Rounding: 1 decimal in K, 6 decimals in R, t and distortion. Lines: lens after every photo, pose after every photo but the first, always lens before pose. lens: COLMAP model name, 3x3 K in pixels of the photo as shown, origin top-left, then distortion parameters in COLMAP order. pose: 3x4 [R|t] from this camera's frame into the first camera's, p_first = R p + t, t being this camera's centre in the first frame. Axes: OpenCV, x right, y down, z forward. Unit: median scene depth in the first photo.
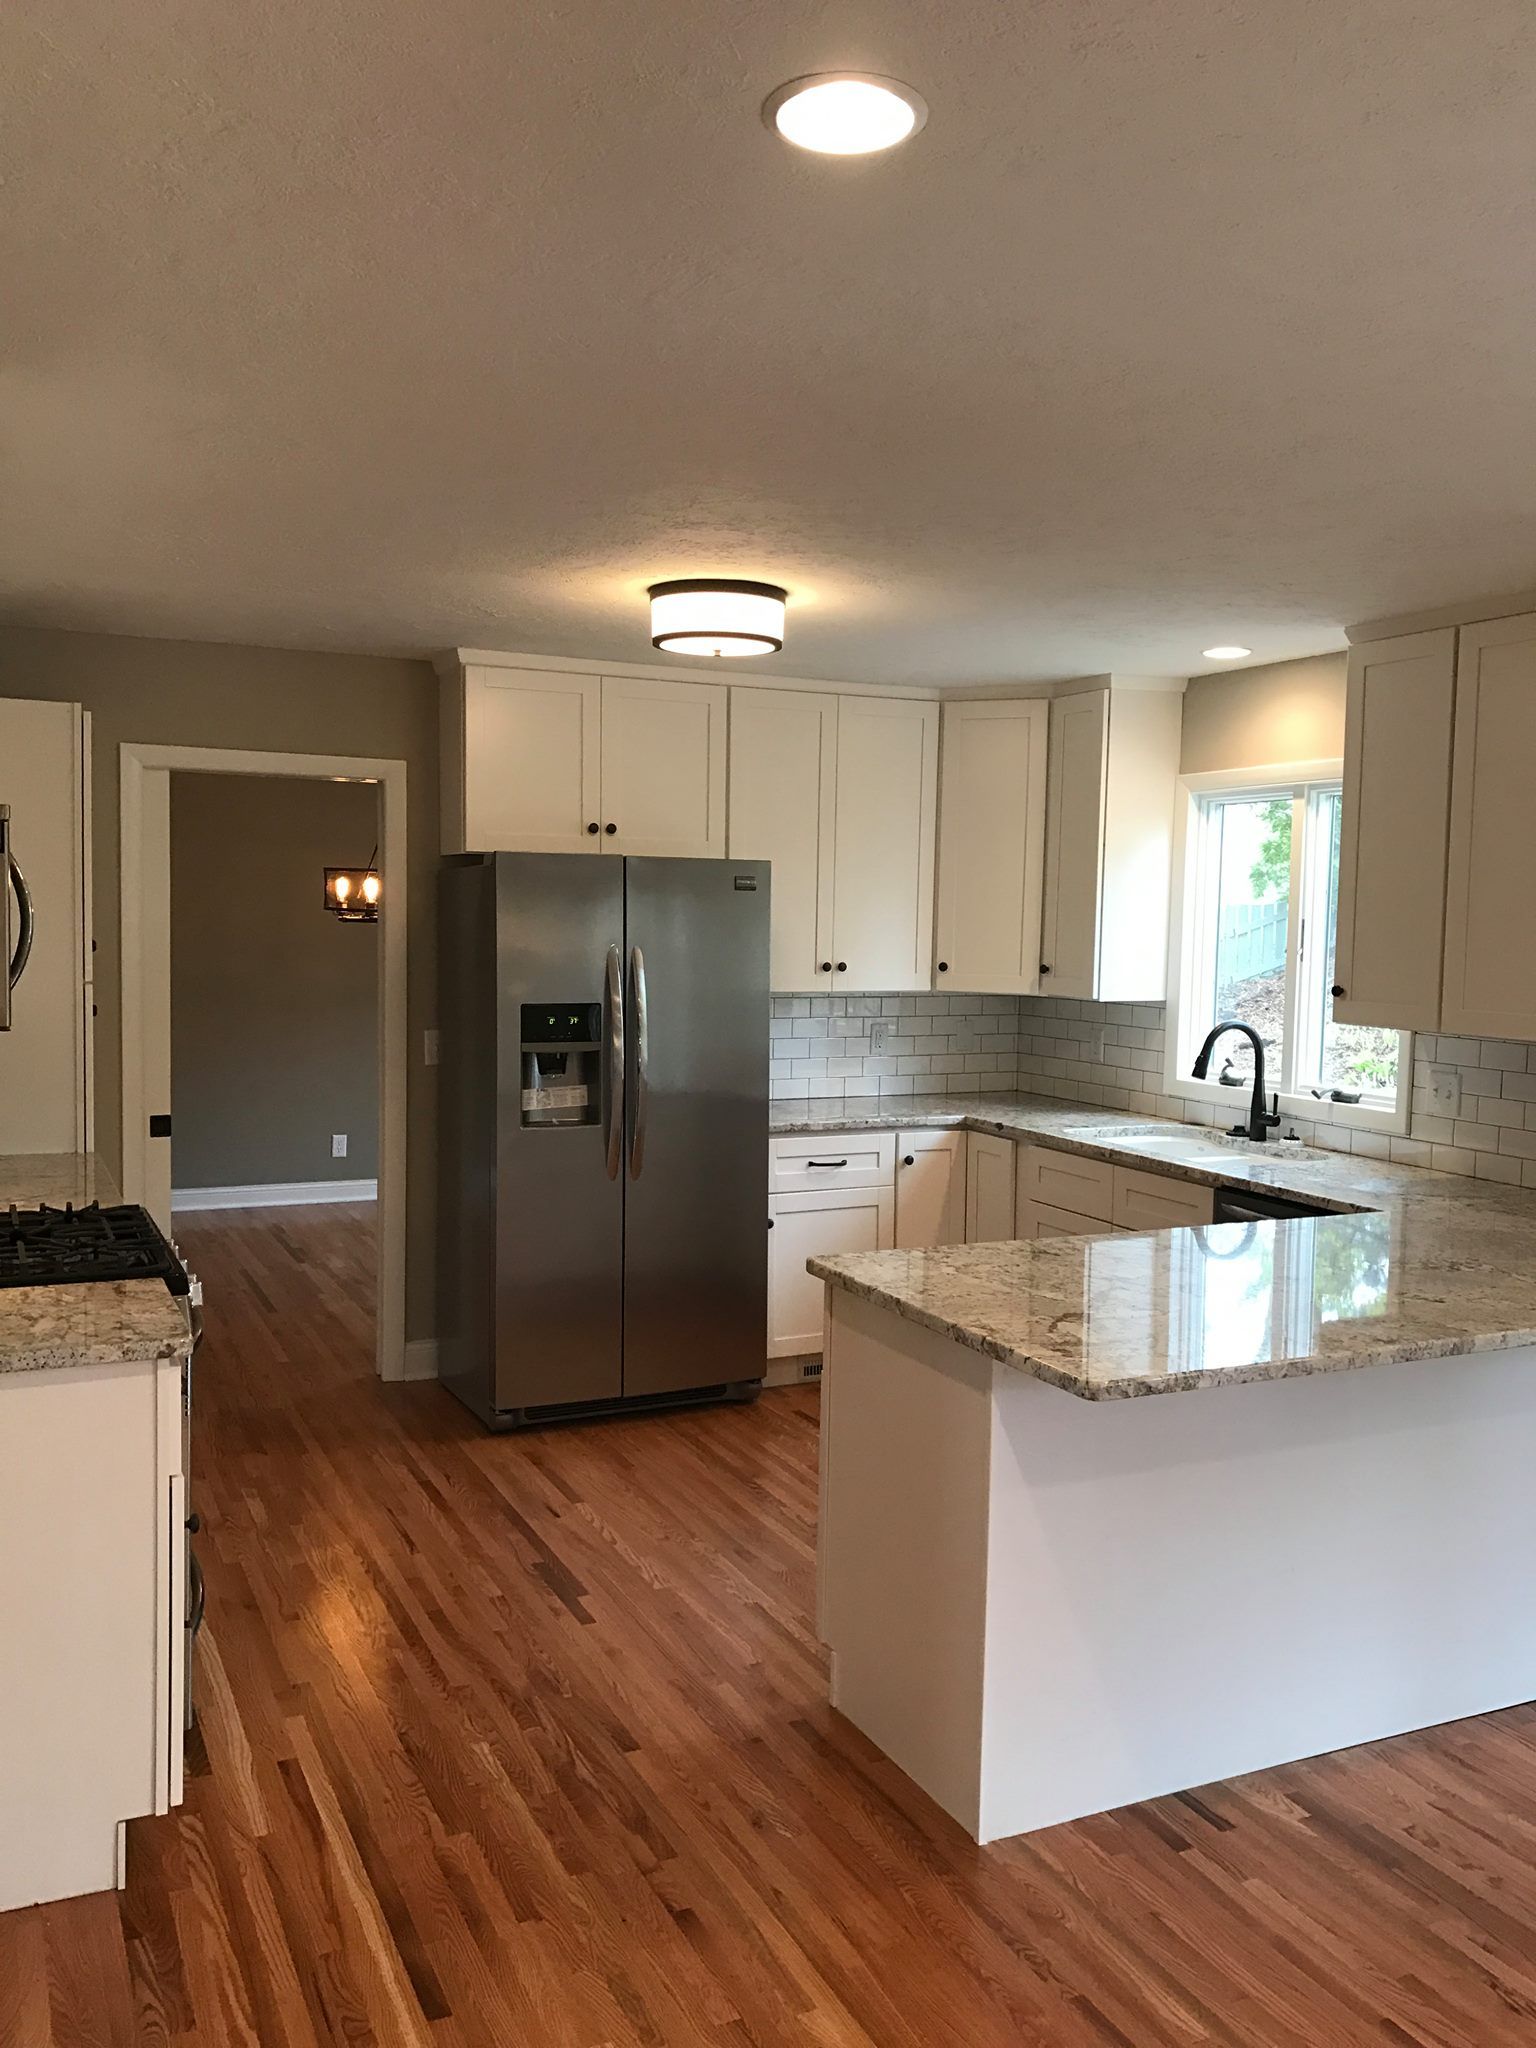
lens RADIAL K [[1704.2, 0, 768.1], [0, 1704.2, 973.9], [0, 0, 1]] dist [0.006934, 0.057296]
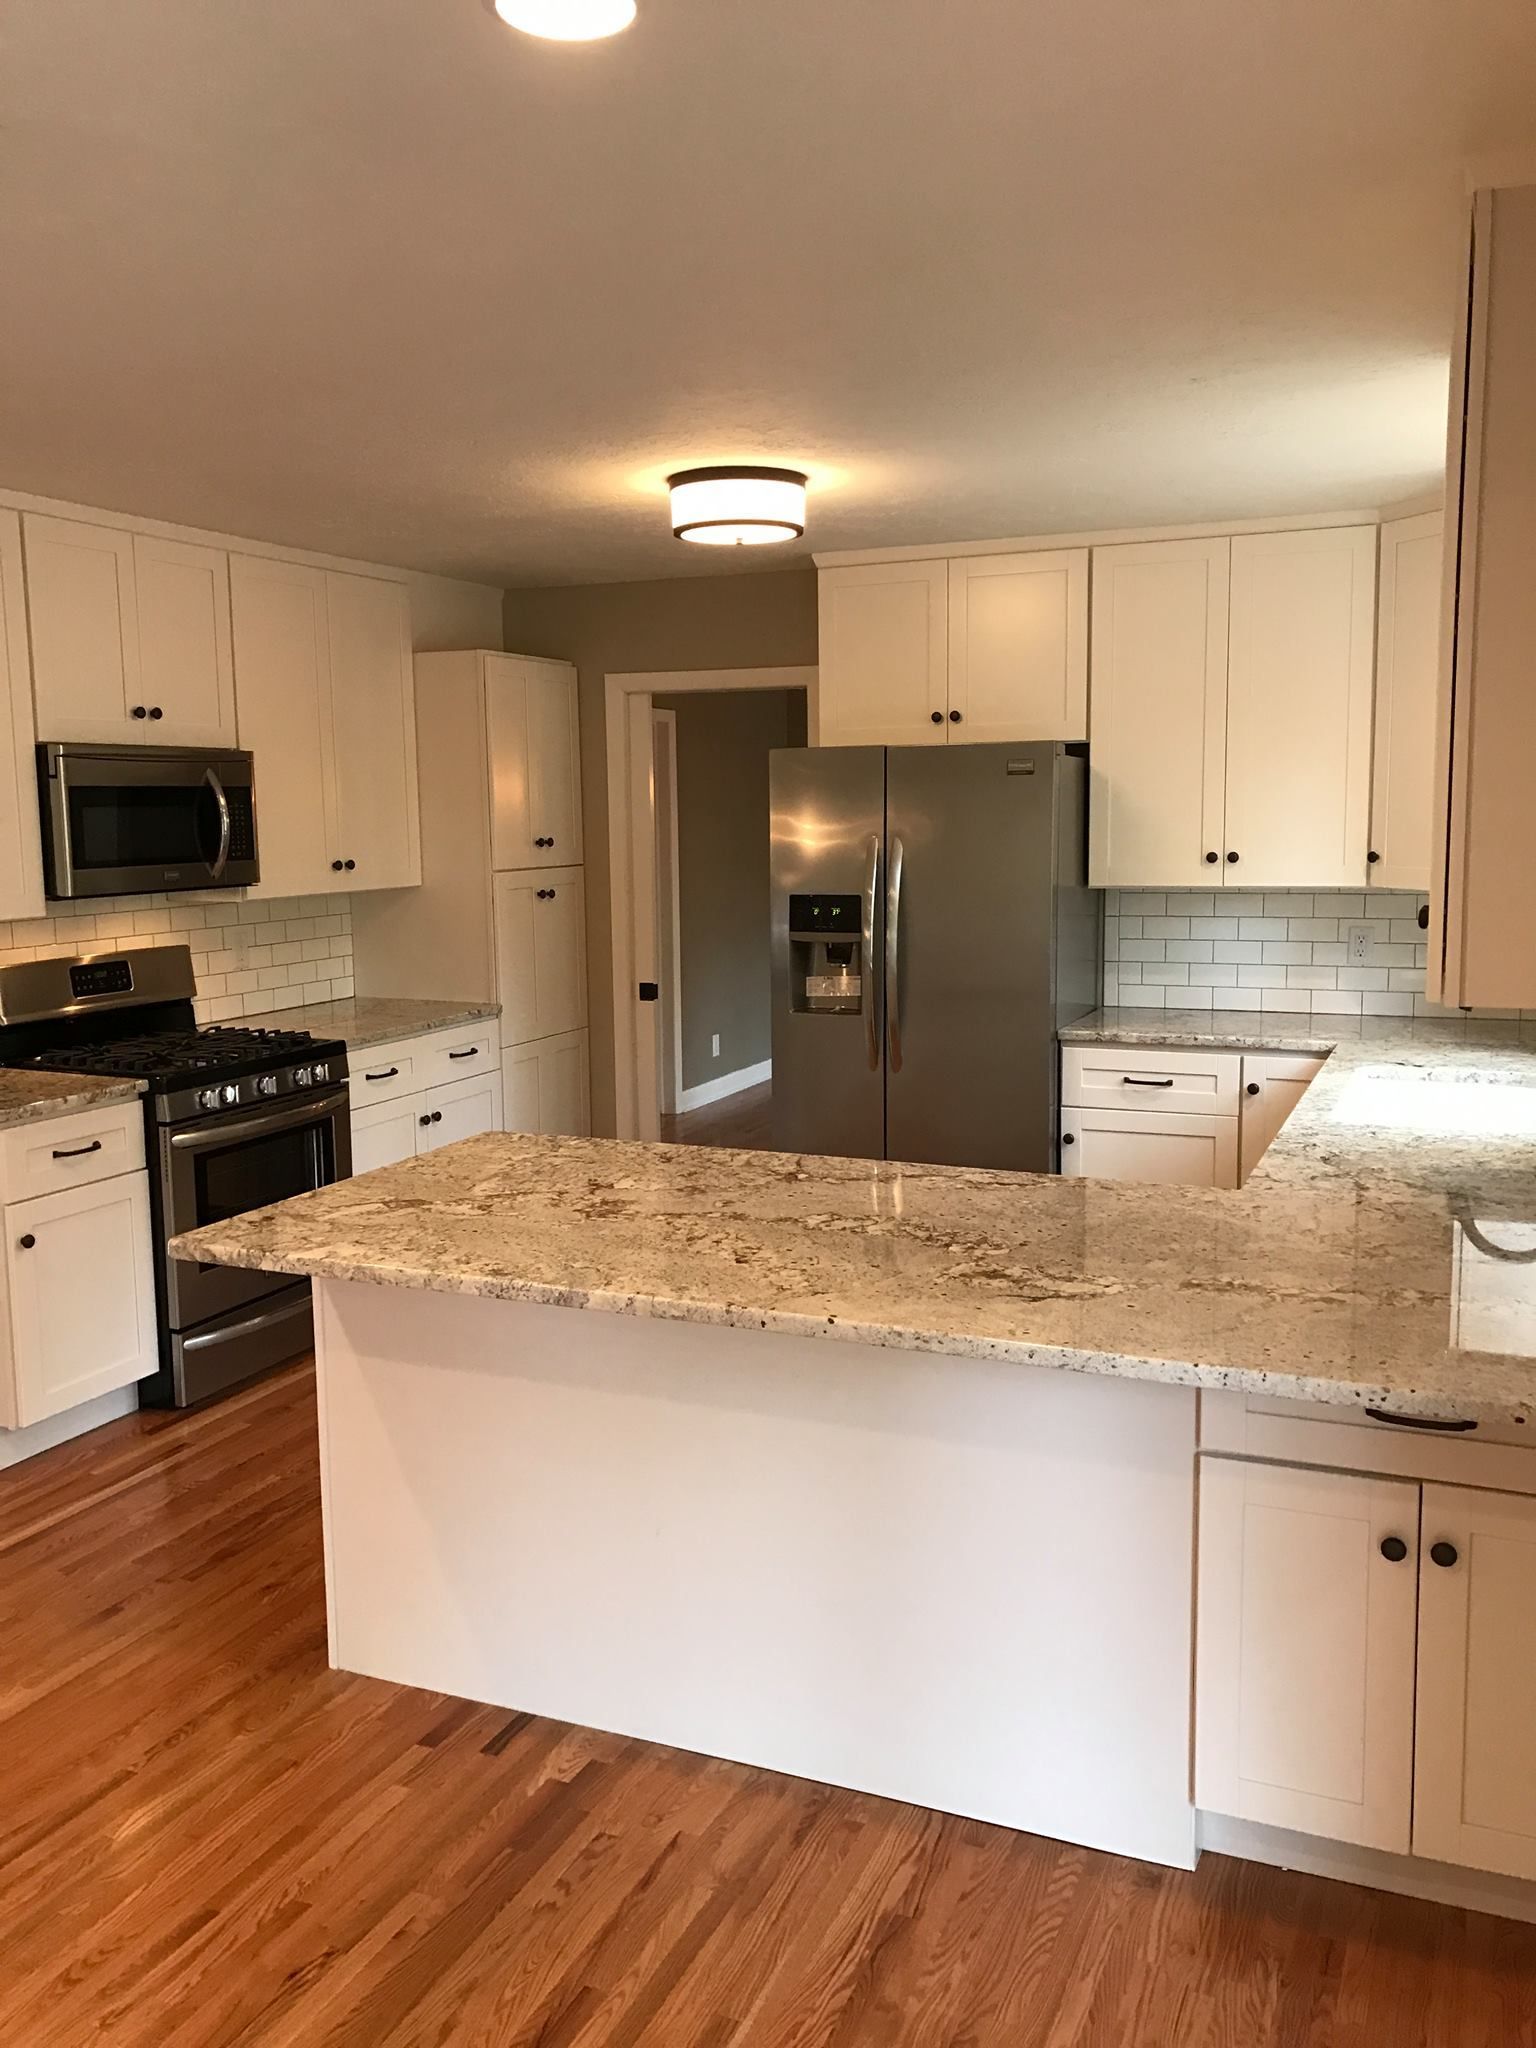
lens RADIAL K [[1674.3, 0, 768.0], [0, 1674.3, 1024.0], [0, 0, 1]] dist [0.022343, -0.001440]
pose [[0.644321, 0.069015, -0.761635, 0.622119], [-0.004448, 0.996241, 0.086510, 0.007775], [0.764742, -0.052352, 0.642206, 0.320397]]
